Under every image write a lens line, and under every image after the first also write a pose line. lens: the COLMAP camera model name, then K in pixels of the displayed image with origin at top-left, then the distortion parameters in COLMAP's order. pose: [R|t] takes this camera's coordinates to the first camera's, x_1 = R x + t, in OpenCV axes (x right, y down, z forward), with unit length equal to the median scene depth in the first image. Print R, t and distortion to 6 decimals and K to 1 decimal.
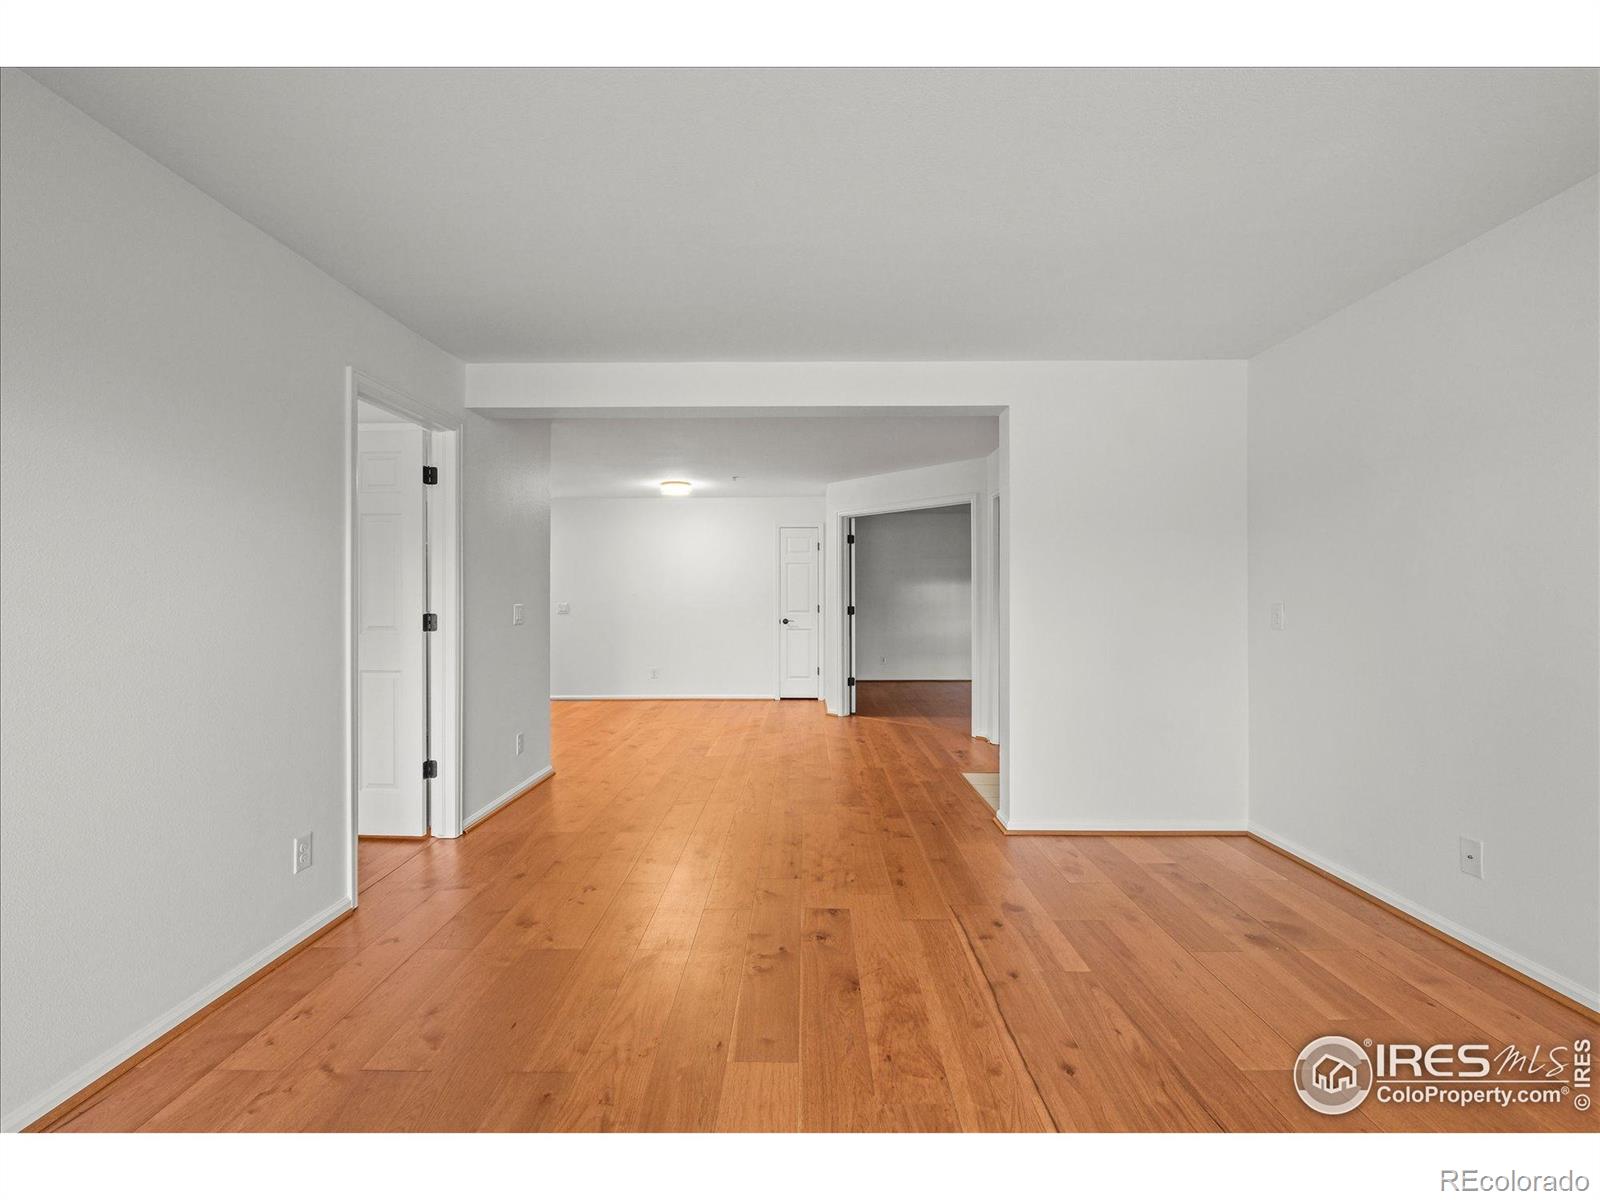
lens RADIAL K [[706.6, 0, 800.6], [0, 706.6, 596.6], [0, 0, 1]] dist [0.003704, 0.001756]
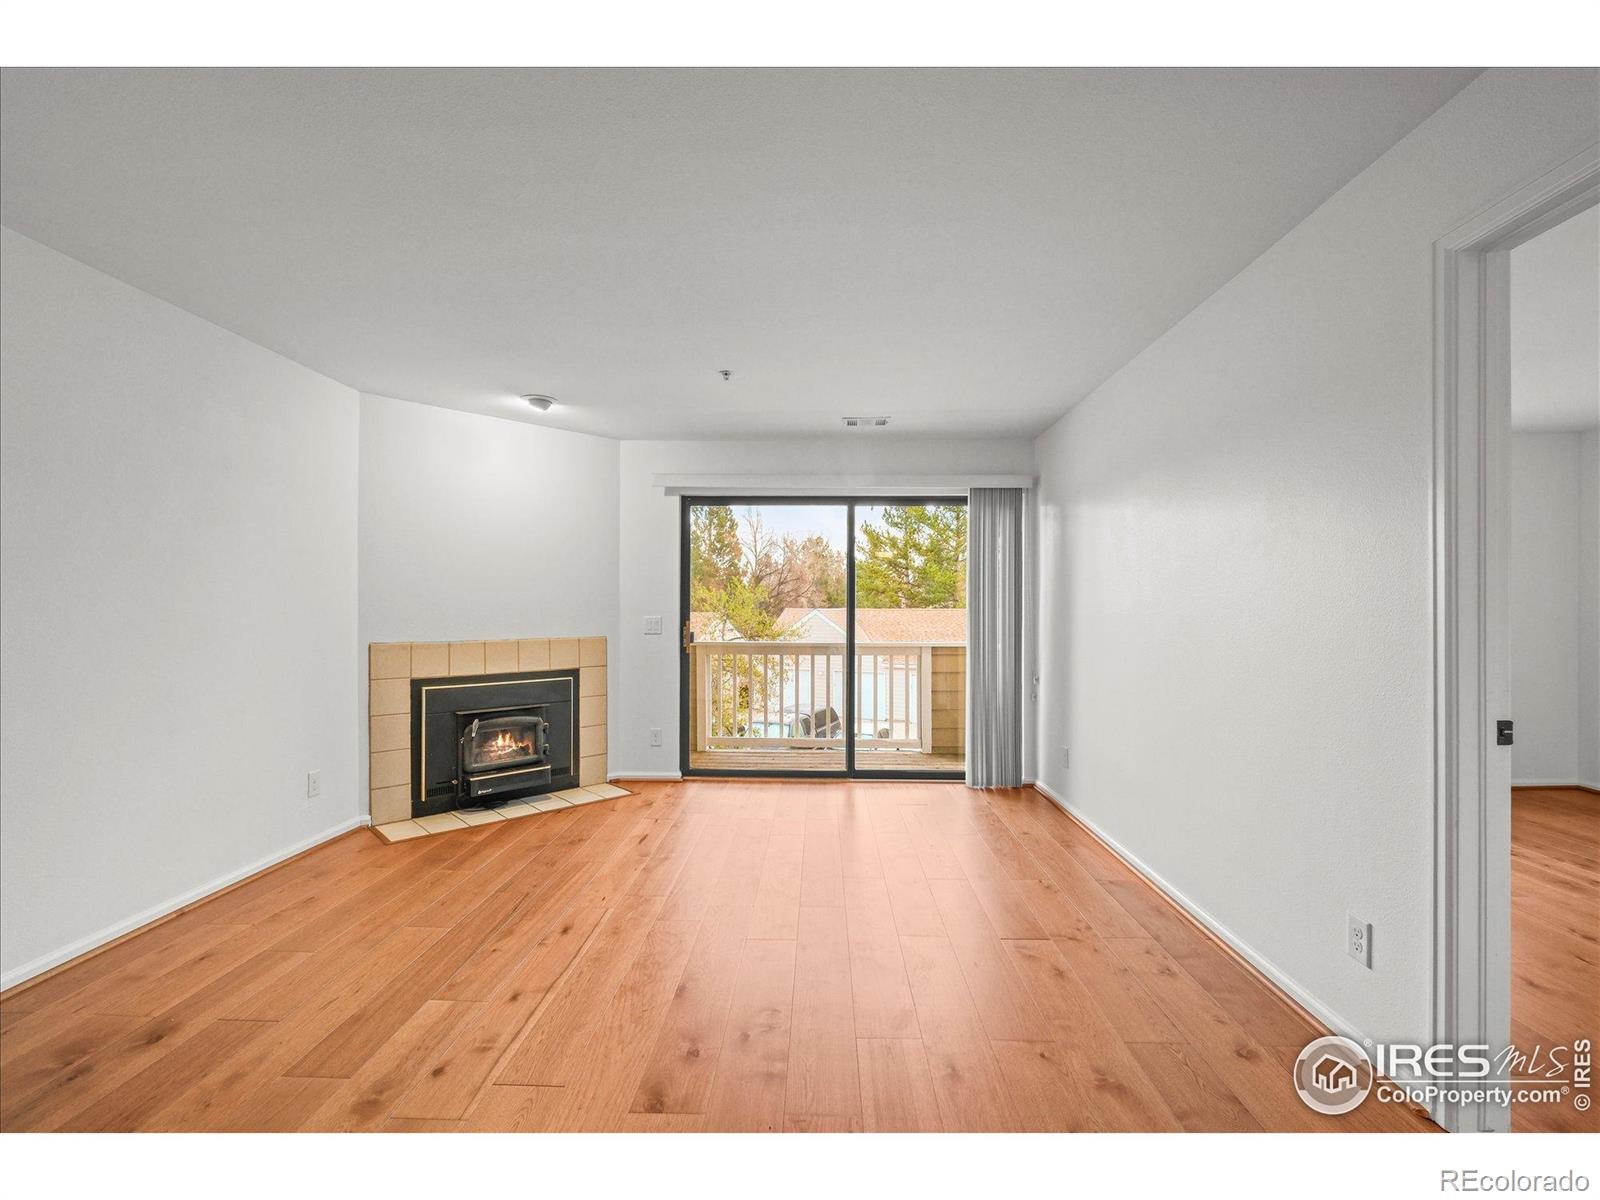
lens RADIAL K [[706.6, 0, 796.9], [0, 706.6, 615.5], [0, 0, 1]] dist [0.003704, 0.001756]
pose [[-0.999539, 0.000842, 0.030361, -0.119091], [0.001138, 0.999952, 0.009743, -0.003275], [-0.030351, 0.009773, -0.999492, 1.939436]]
